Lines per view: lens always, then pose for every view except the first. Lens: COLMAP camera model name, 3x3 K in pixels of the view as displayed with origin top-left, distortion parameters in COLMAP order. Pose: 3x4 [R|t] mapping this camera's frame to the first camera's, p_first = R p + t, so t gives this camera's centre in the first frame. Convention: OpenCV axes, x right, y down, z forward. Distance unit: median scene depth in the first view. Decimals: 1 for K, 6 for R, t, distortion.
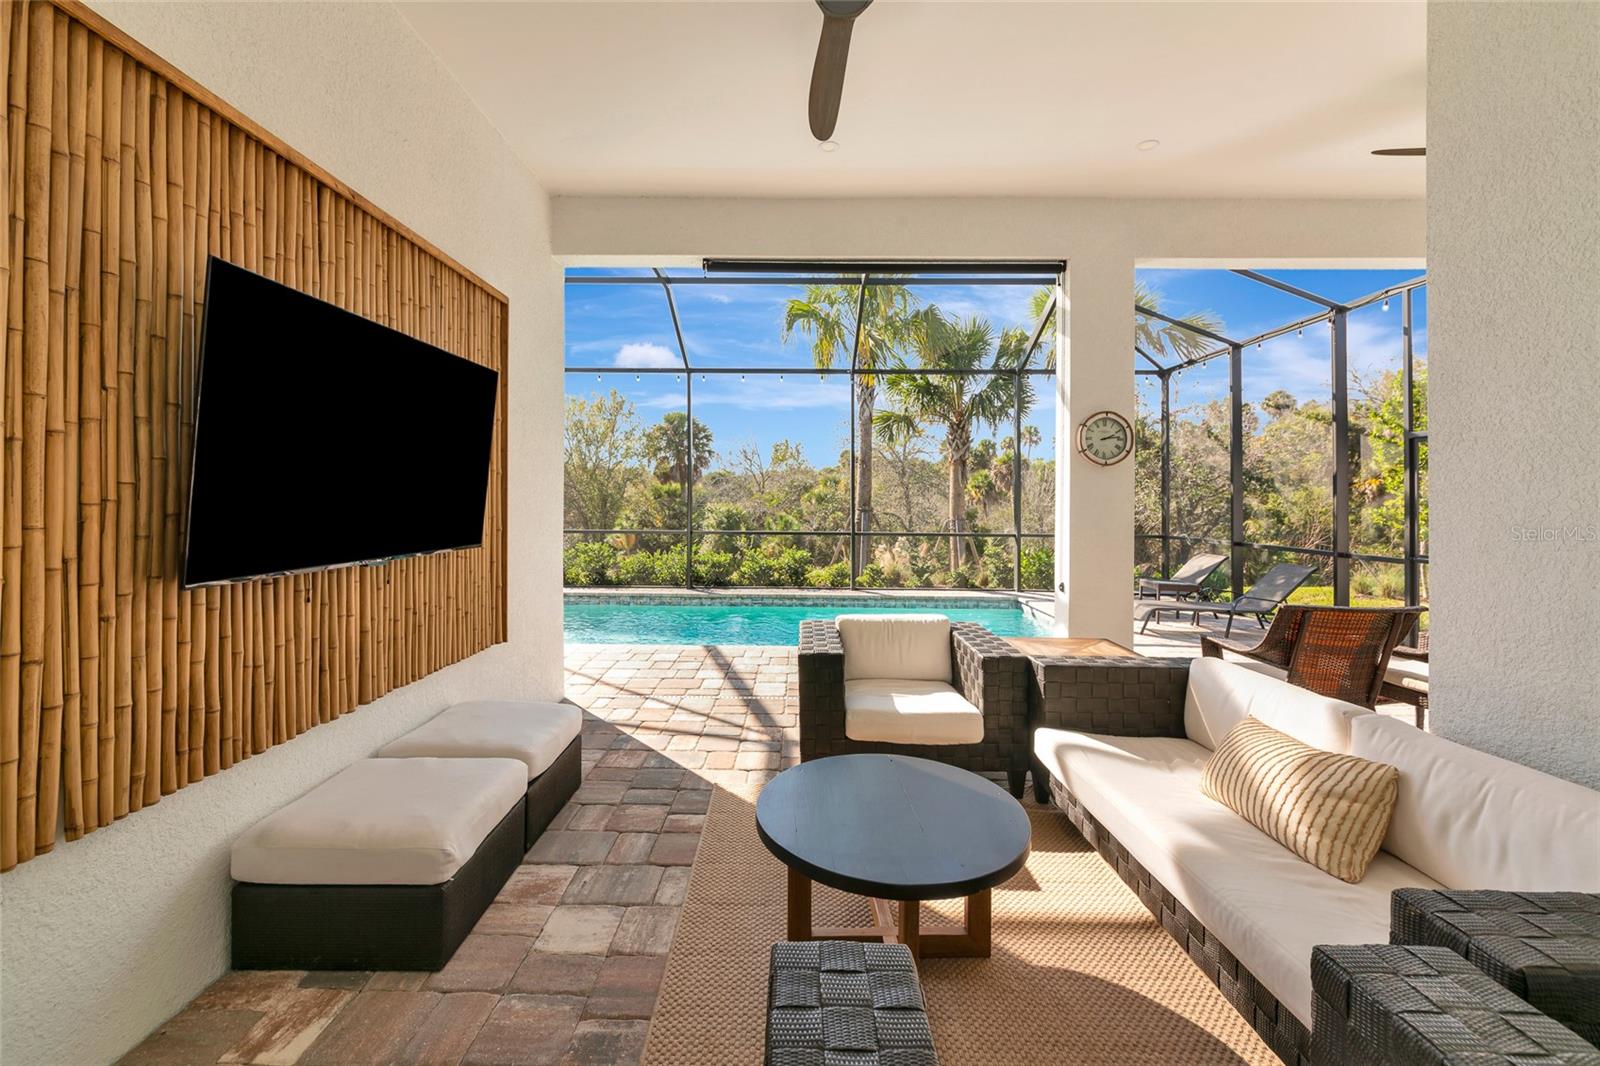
lens RADIAL K [[652.1, 0, 787.3], [0, 652.1, 498.0], [0, 0, 1]] dist [0.000183, -0.002125]
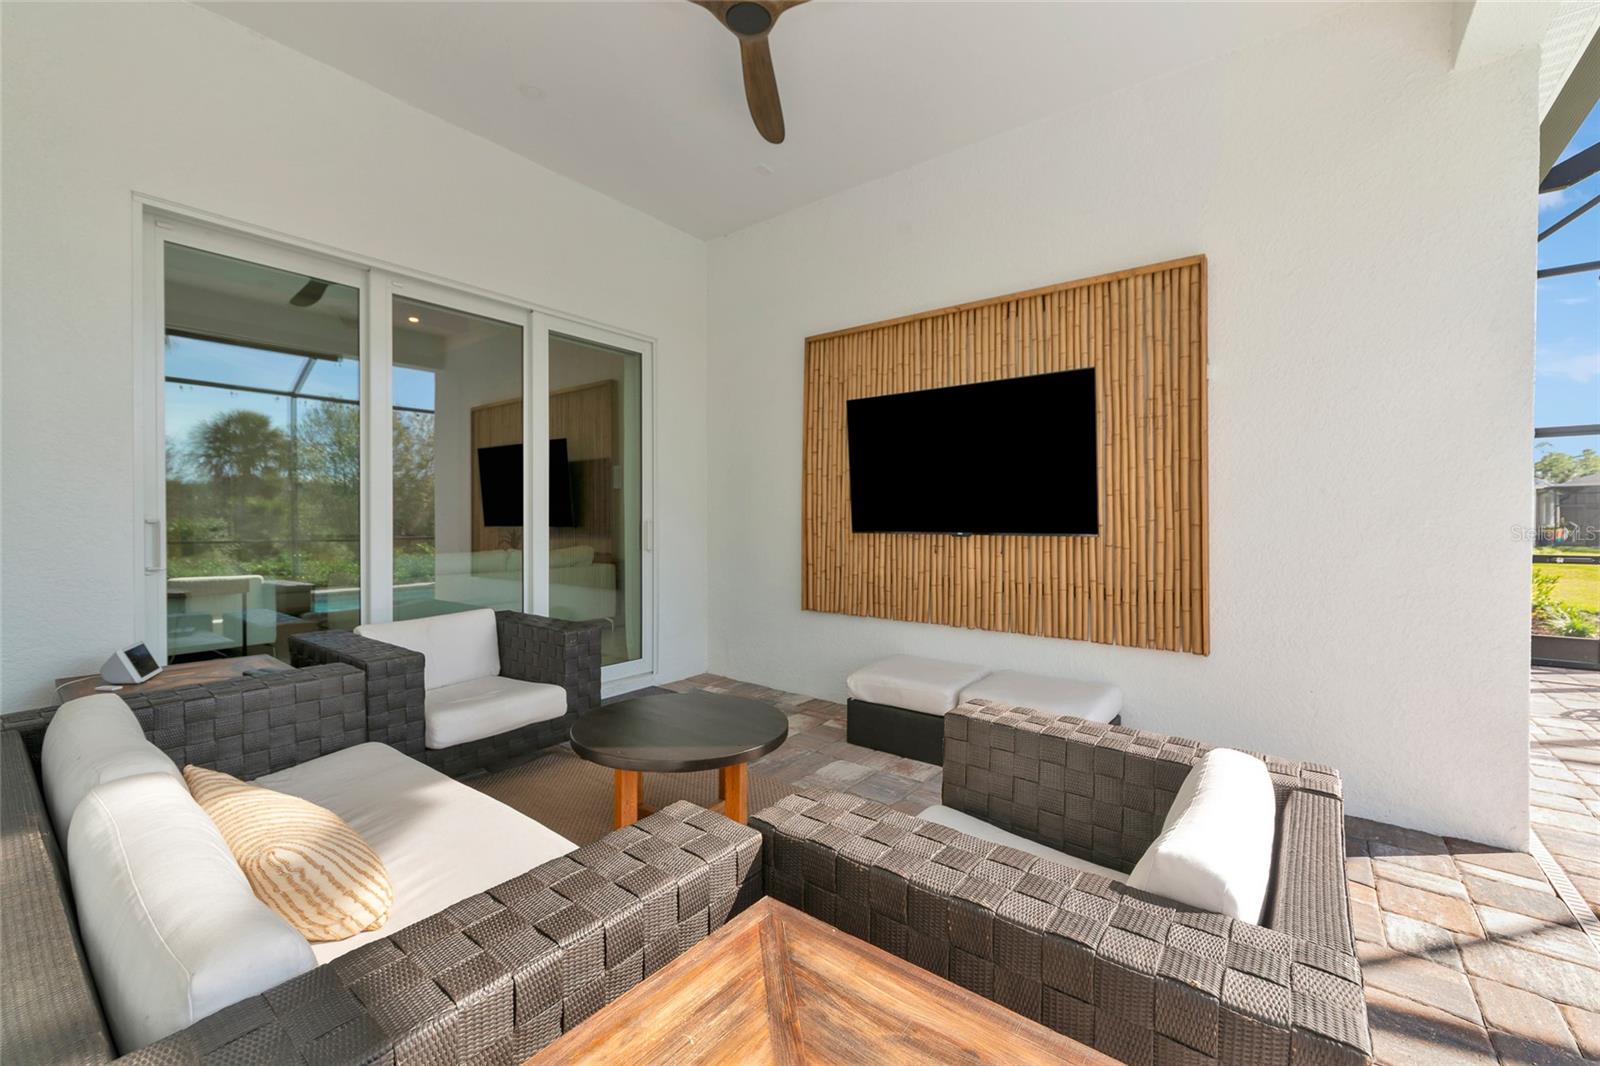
lens RADIAL K [[652.1, 0, 806.3], [0, 652.1, 518.2], [0, 0, 1]] dist [0.000183, -0.002125]
pose [[-0.585071, -0.008957, -0.810932, 0.470305], [-0.005669, 0.999960, -0.006955, 0.036652], [0.810962, 0.000528, -0.585098, 0.871089]]
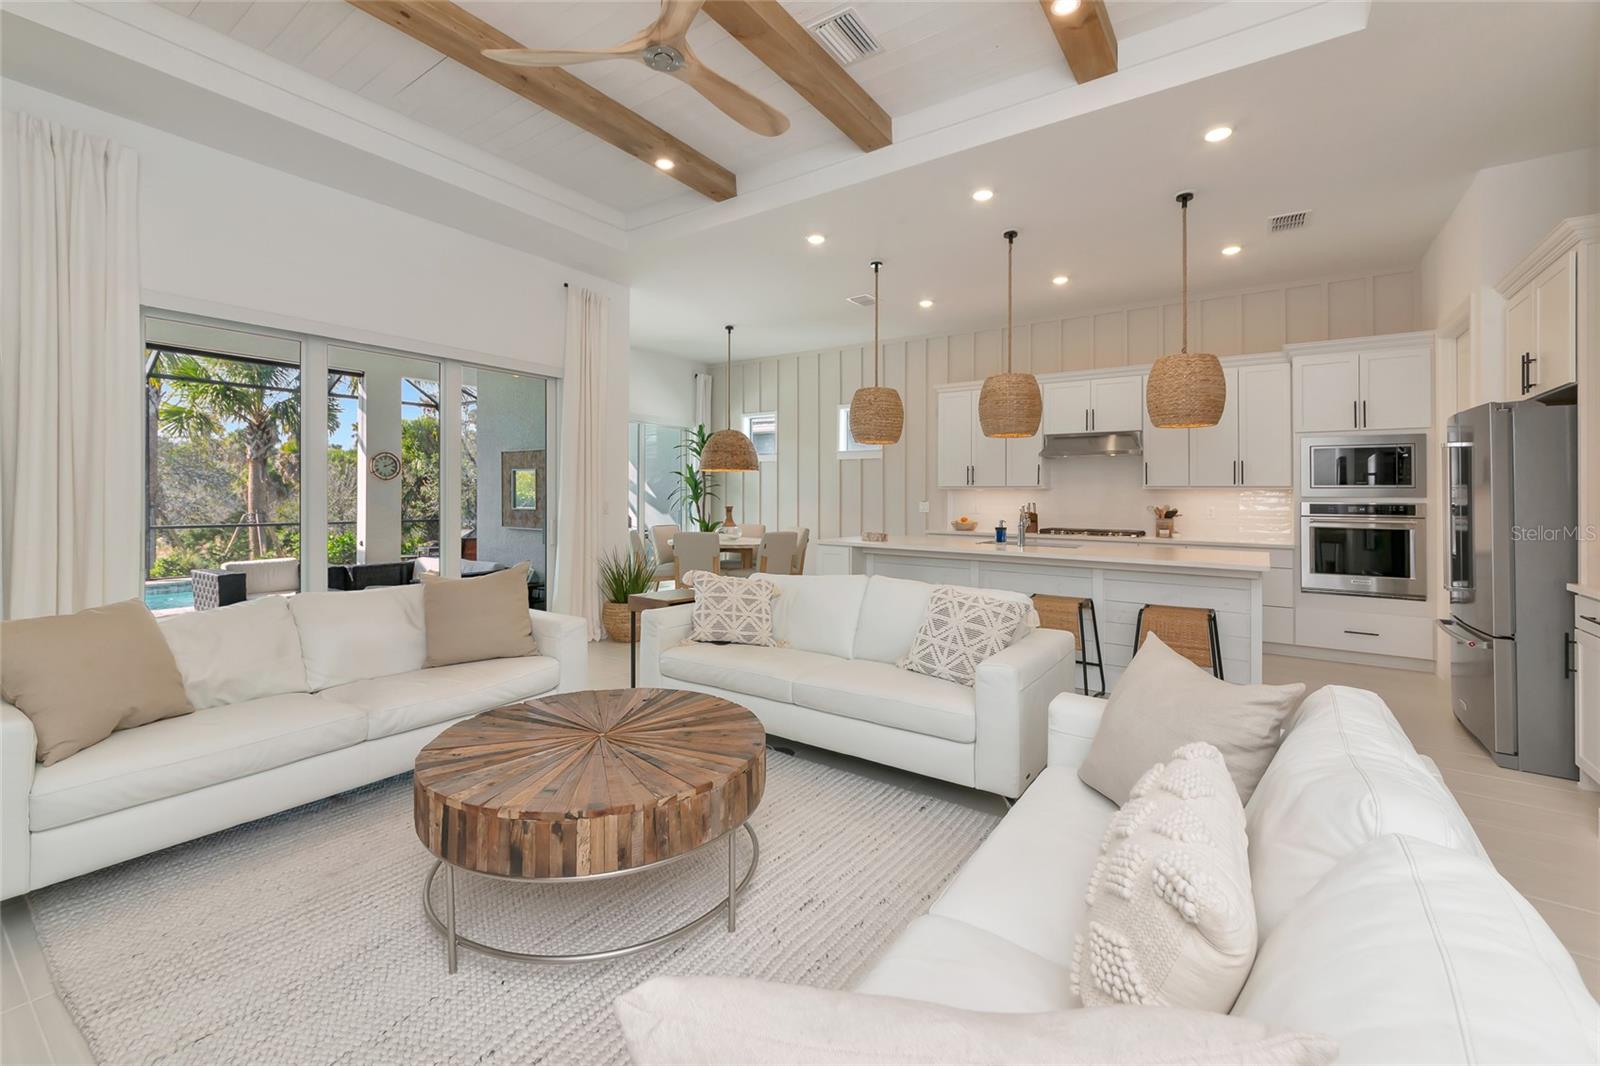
lens RADIAL K [[652.1, 0, 798.1], [0, 652.1, 493.1], [0, 0, 1]] dist [0.000183, -0.002125]
pose [[0.553758, -0.000748, 0.832677, -0.466406], [-0.002969, 0.999991, 0.002872, -0.020304], [-0.832673, -0.004063, 0.553751, -1.136952]]
